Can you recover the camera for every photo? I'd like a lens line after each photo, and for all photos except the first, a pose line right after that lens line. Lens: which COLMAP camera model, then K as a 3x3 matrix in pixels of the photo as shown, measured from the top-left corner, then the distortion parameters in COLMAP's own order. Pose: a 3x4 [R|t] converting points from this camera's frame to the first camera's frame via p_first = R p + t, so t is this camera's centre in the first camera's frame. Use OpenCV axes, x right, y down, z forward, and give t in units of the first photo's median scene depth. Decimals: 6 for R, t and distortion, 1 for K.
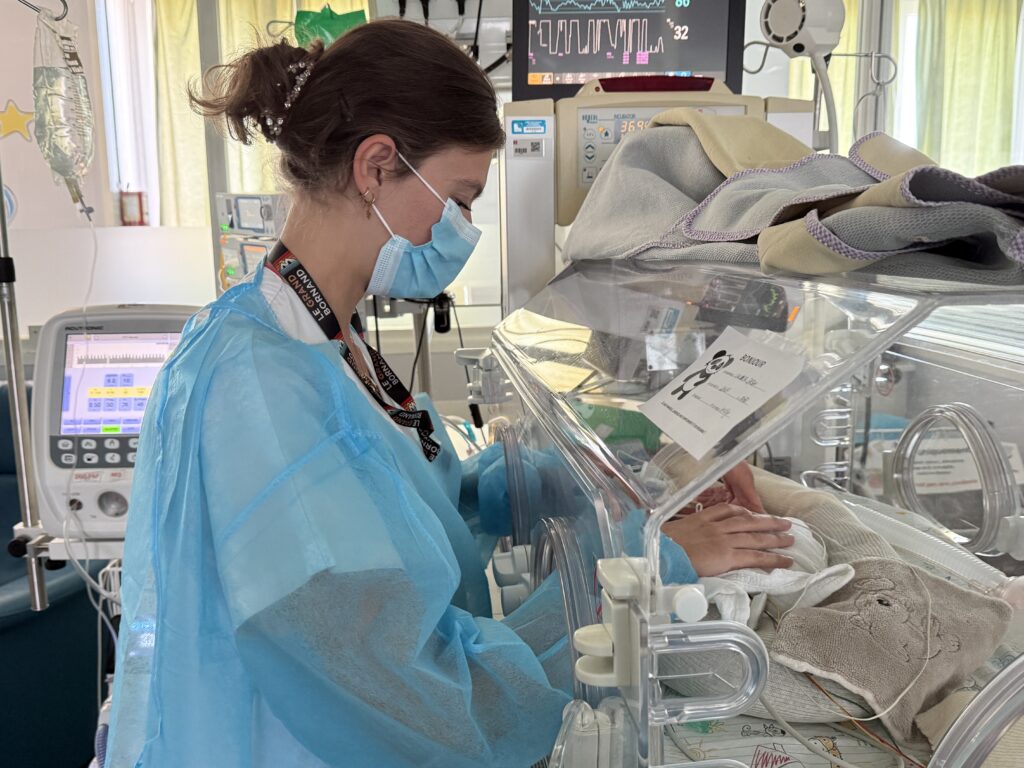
lens RADIAL K [[898.1, 0, 512.0], [0, 898.1, 384.0], [0, 0, 1]] dist [0.114915, -0.256405]
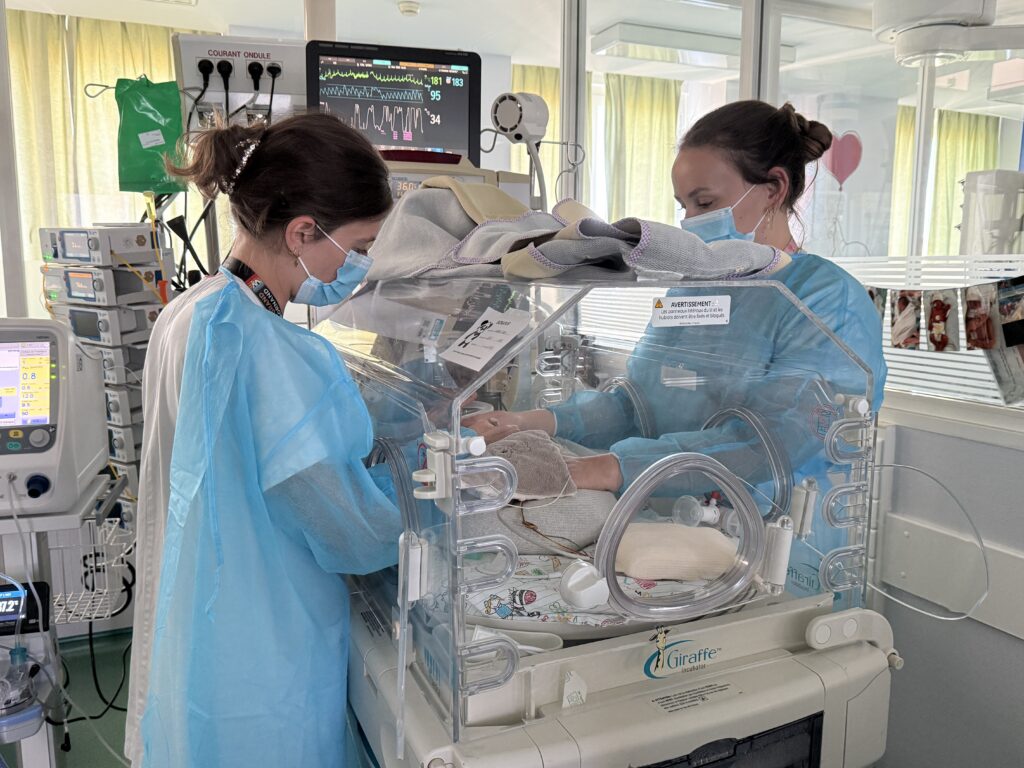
lens RADIAL K [[783.1, 0, 512.0], [0, 783.1, 384.0], [0, 0, 1]] dist [0.088685, -0.184574]
pose [[0.958436, -0.026802, 0.284044, -0.057427], [0.035097, 0.999092, -0.024154, 0.047253], [-0.283139, 0.033119, 0.958507, -0.173635]]
